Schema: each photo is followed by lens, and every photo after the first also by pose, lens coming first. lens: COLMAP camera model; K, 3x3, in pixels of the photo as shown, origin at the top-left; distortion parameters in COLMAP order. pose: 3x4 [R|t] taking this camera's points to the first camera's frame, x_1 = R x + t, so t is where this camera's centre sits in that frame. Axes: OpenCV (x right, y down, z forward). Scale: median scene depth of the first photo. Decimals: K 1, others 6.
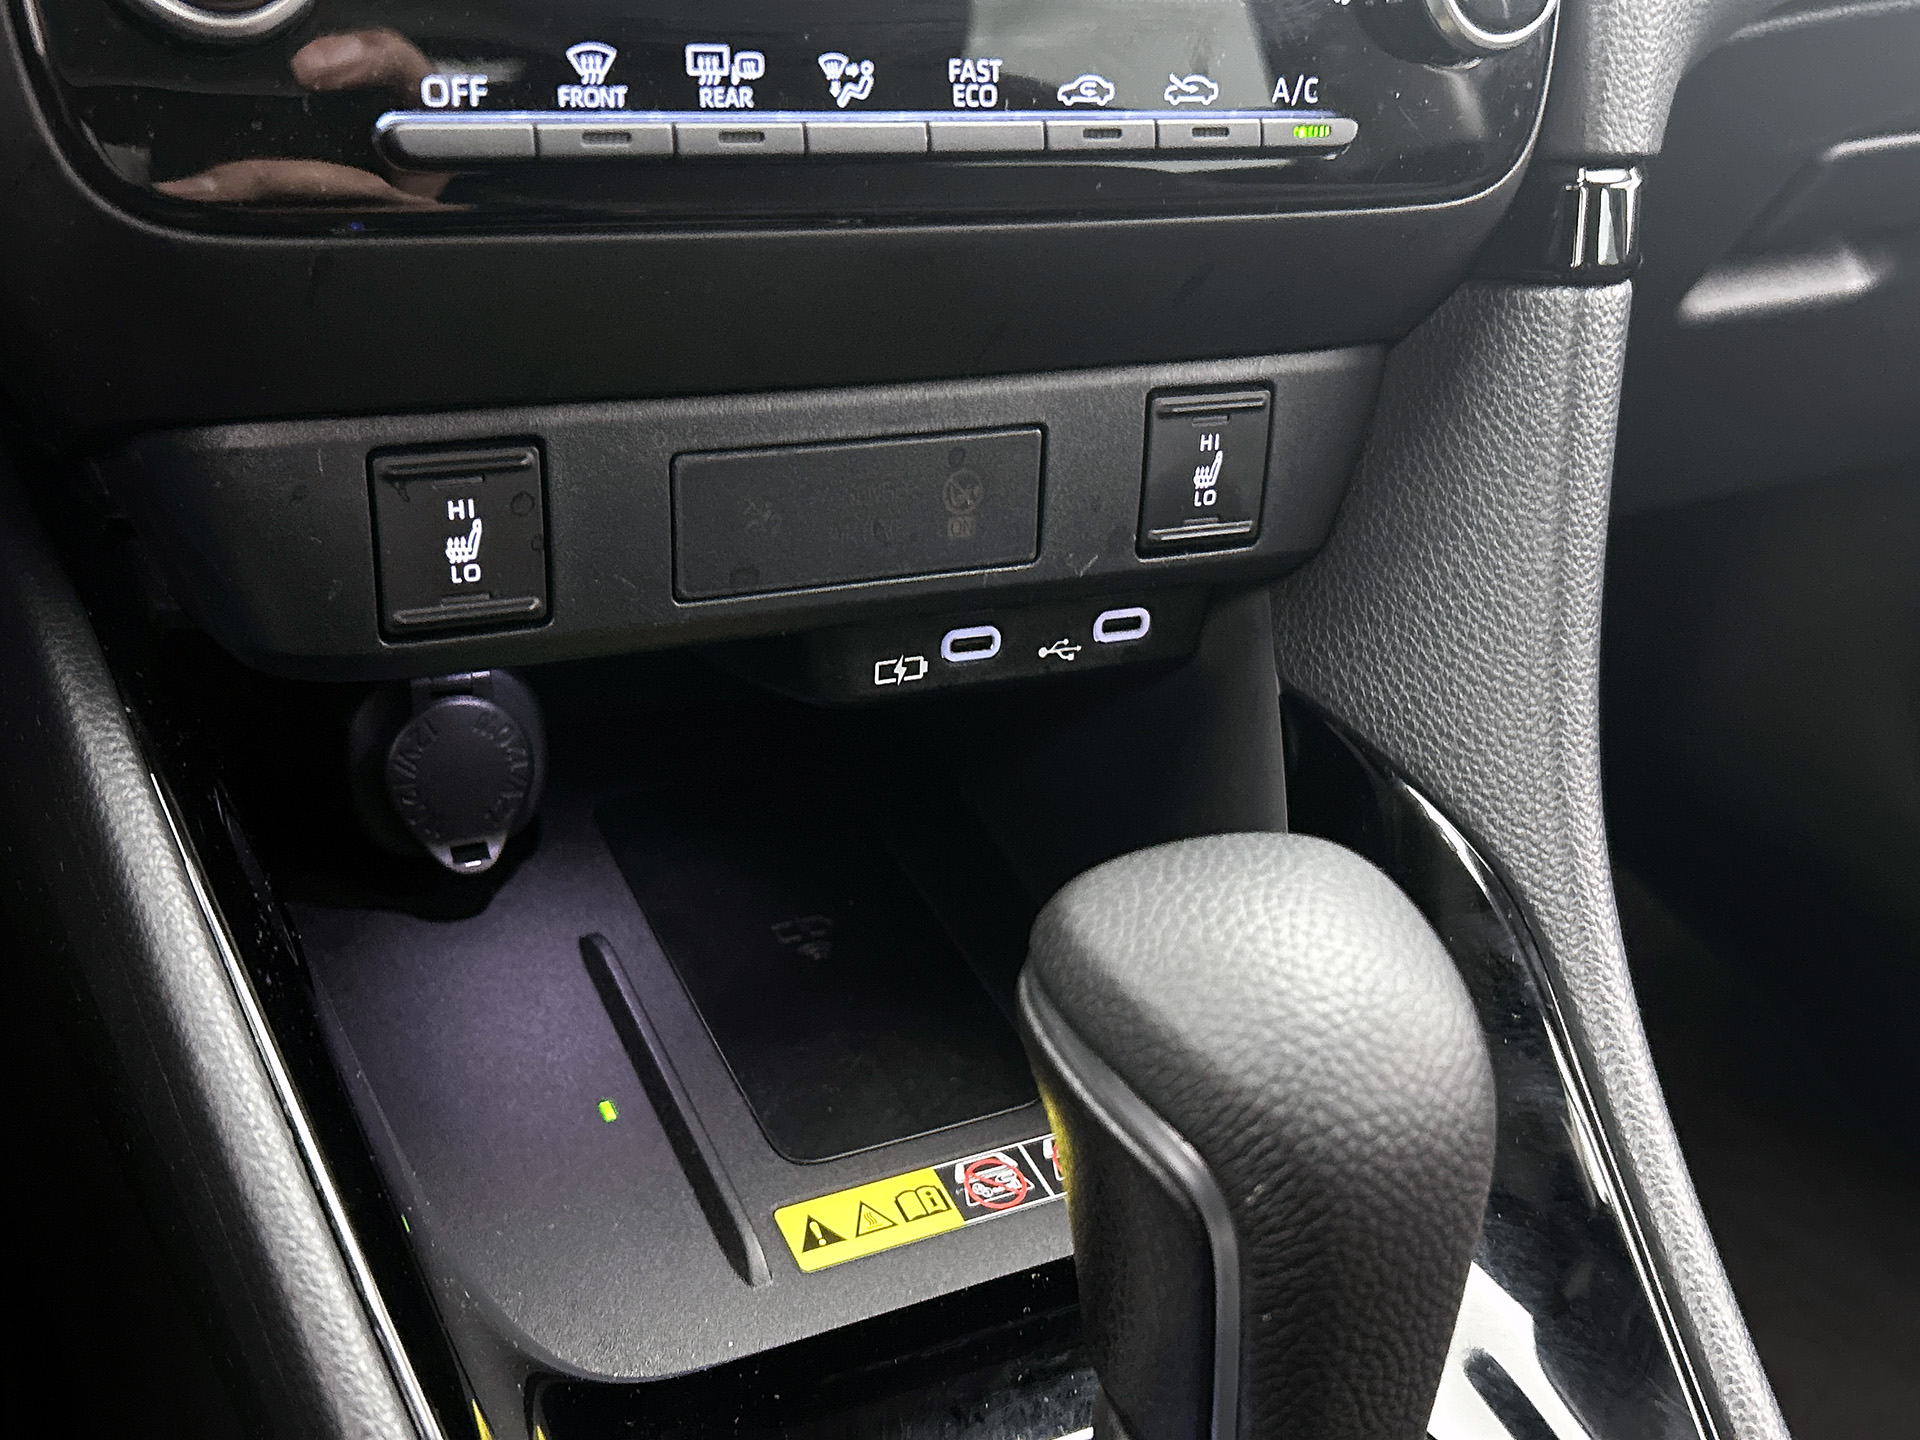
lens RADIAL K [[2000.6, 0, 938.6], [0, 2000.6, 727.7], [0, 0, 1]] dist [0.172235, -0.607123]
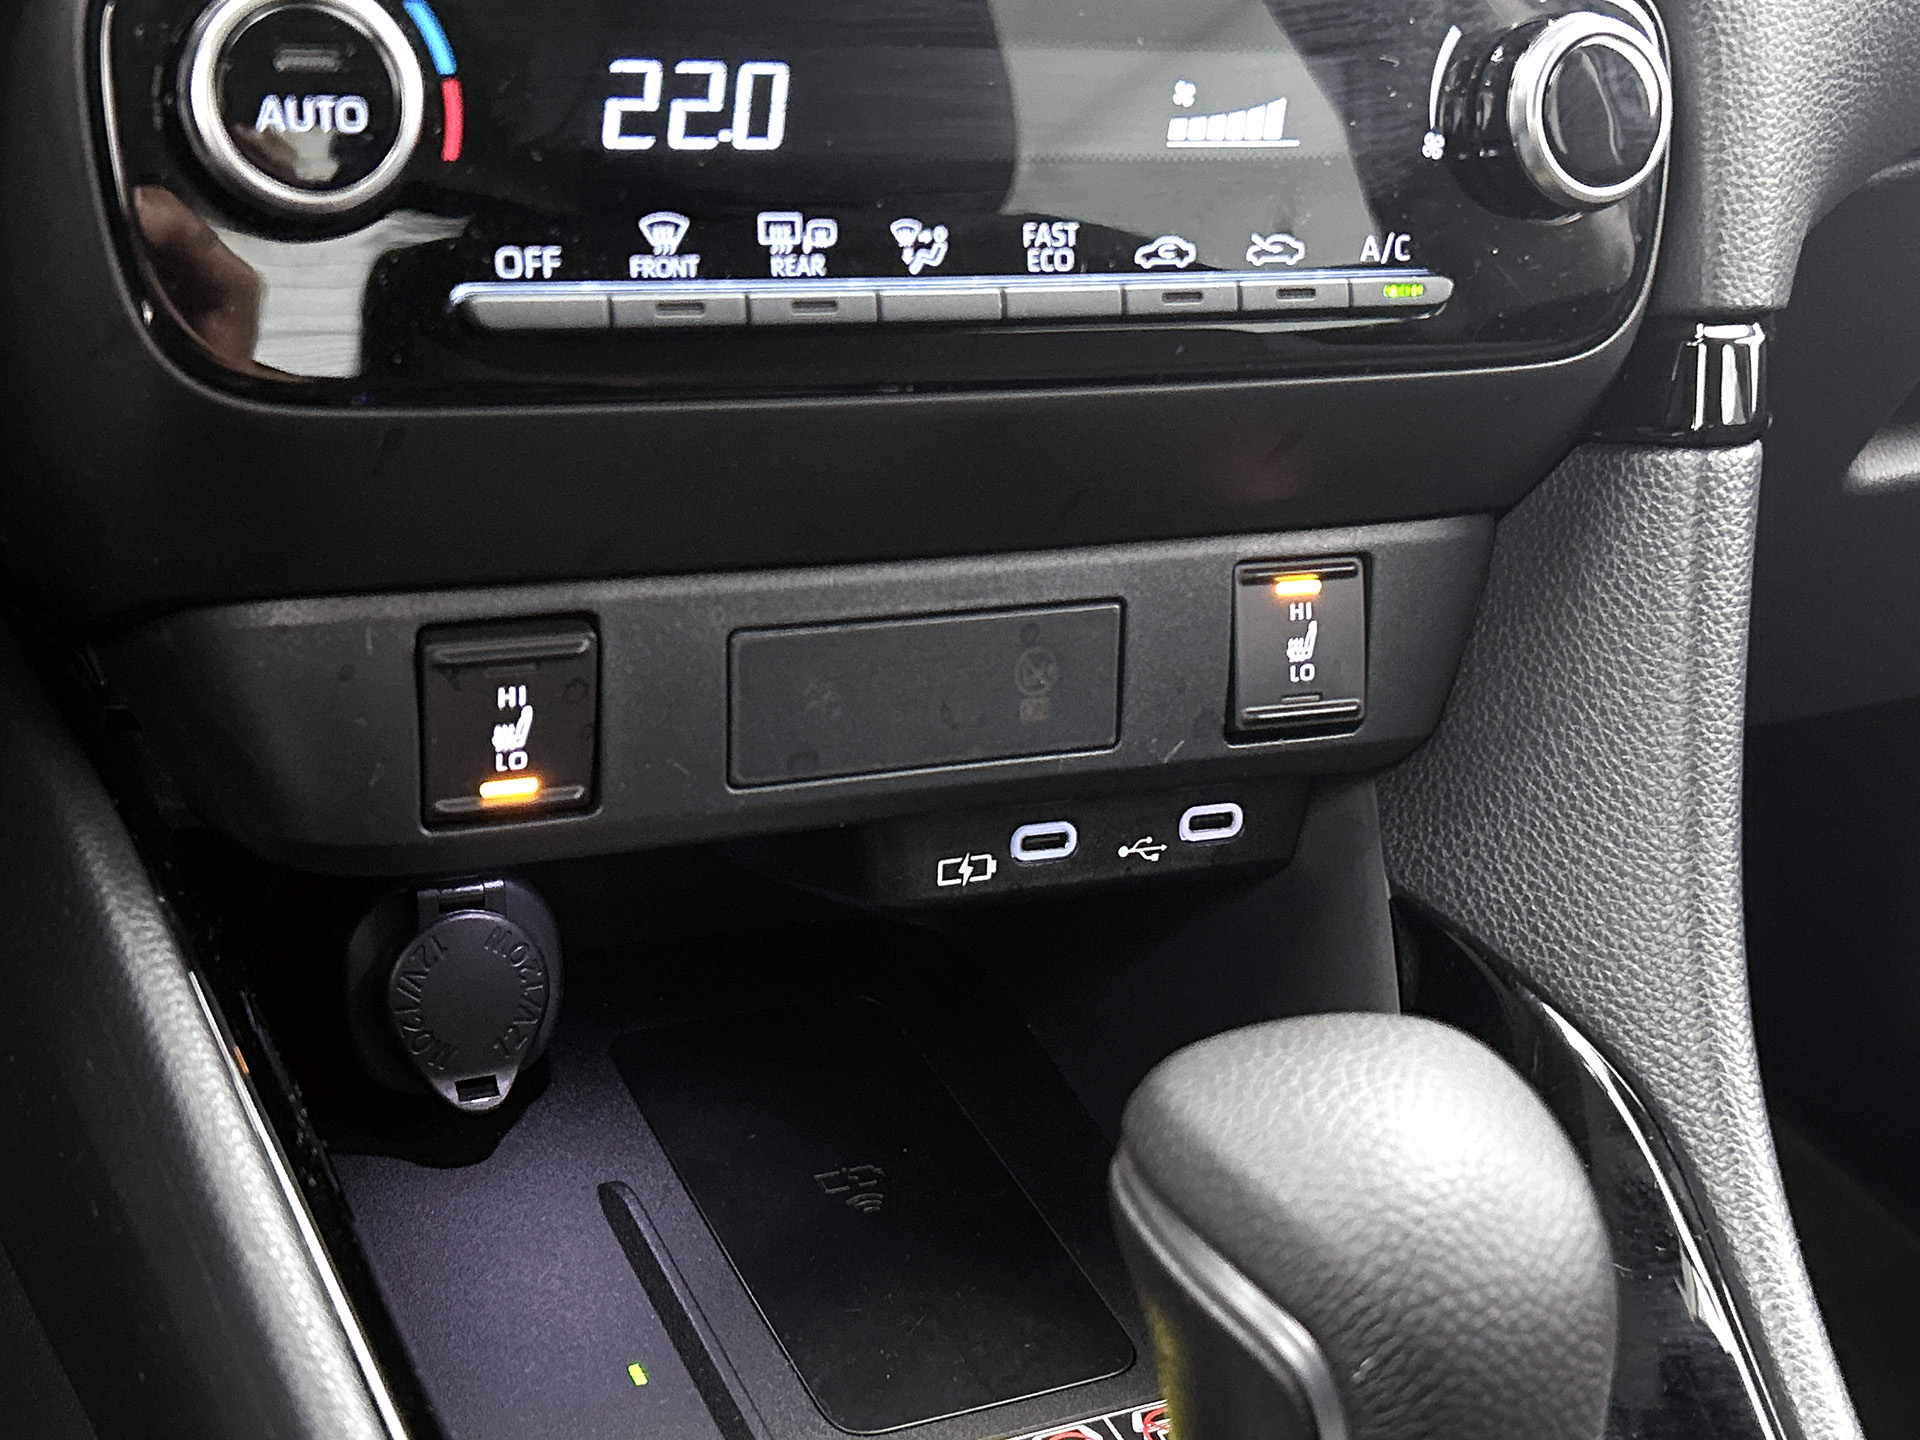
lens RADIAL K [[2614.5, 0, 931.8], [0, 2614.5, 742.8], [0, 0, 1]] dist [0.174370, -0.603488]
pose [[0.999900, -0.006596, -0.012470, -0.020885], [0.005187, 0.993933, -0.109866, 0.046600], [0.013119, 0.109790, 0.993868, -0.191127]]
